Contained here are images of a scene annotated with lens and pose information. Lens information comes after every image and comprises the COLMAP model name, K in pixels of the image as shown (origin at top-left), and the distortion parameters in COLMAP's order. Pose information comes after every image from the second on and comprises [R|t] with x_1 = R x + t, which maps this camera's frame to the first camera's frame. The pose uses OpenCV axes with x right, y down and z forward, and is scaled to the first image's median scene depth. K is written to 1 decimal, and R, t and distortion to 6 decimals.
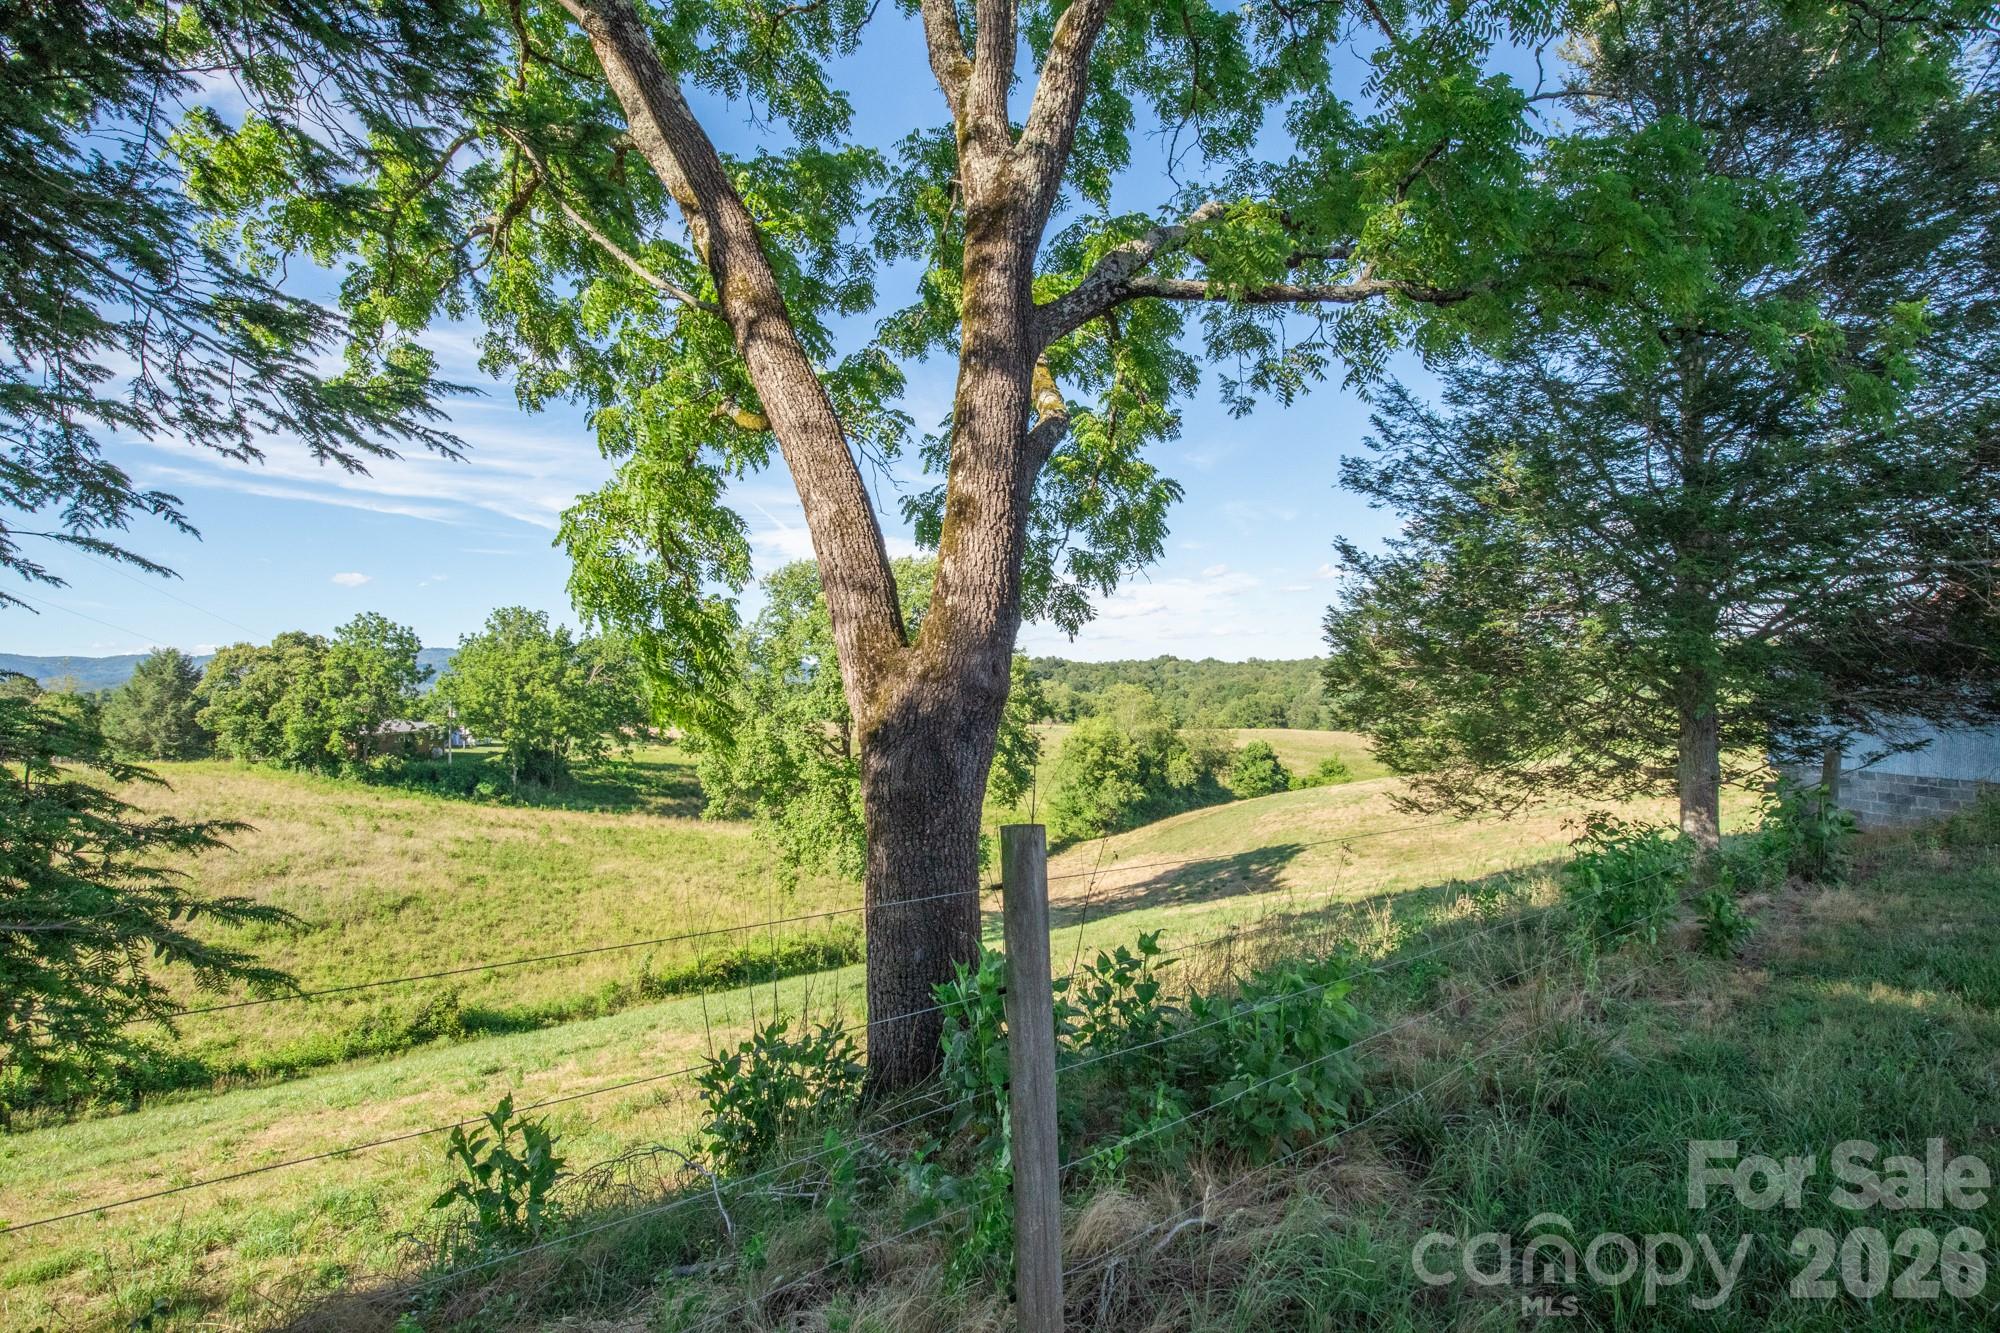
lens RADIAL K [[1093.9, 0, 1022.2], [0, 1093.9, 682.4], [0, 0, 1]] dist [-0.020043, 0.004865]
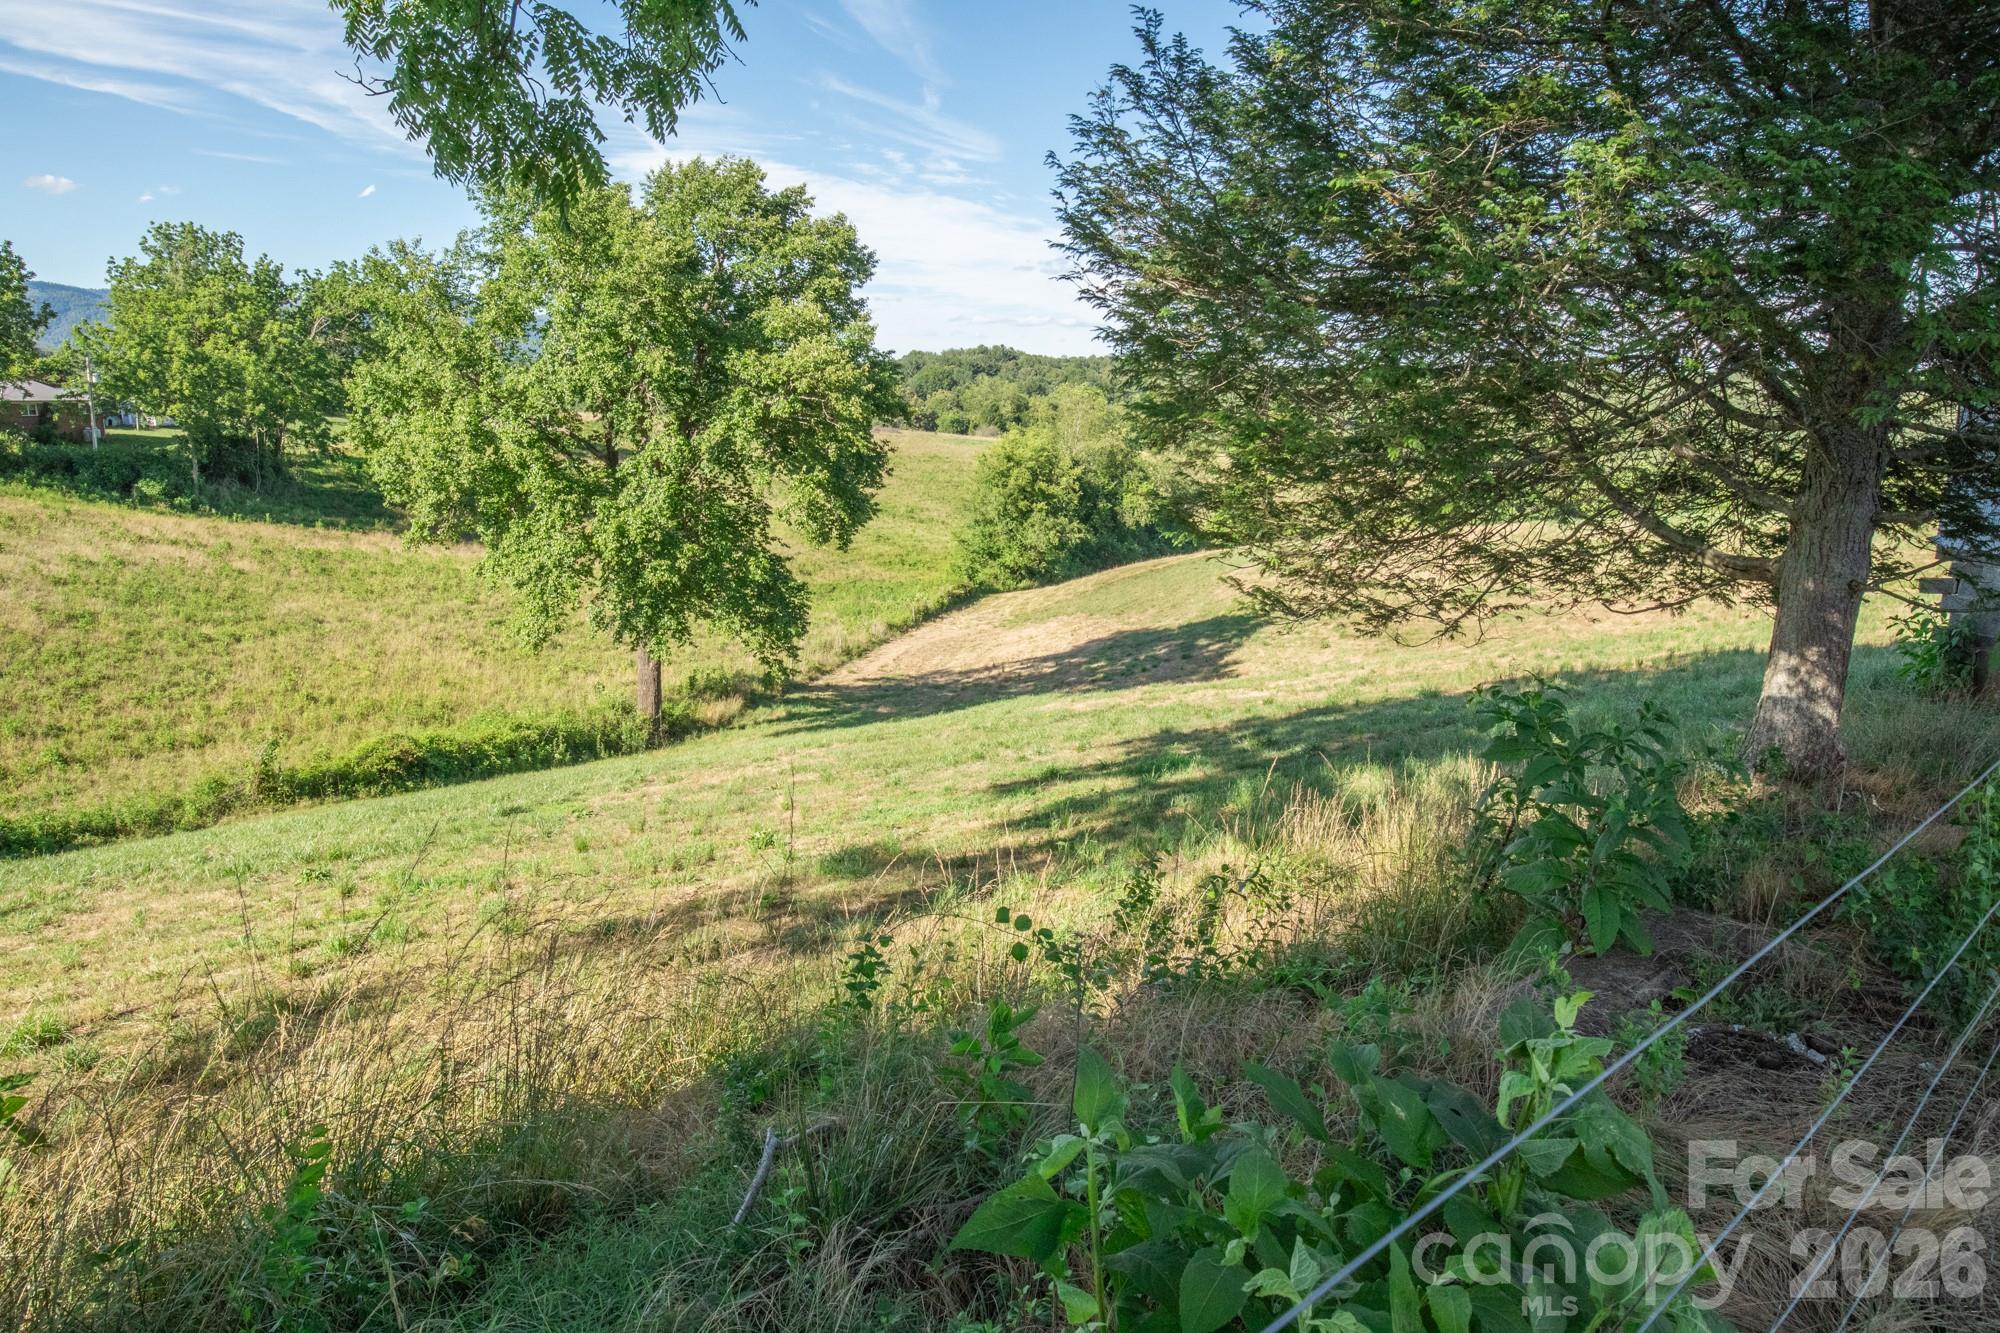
lens RADIAL K [[1358.3, 0, 1018.0], [0, 1358.3, 716.2], [0, 0, 1]] dist [-0.023061, 0.033137]
pose [[0.998531, 0.041735, 0.034552, 0.052310], [-0.048781, 0.970025, 0.238058, 0.004089], [-0.023581, -0.239394, 0.970636, 0.086652]]
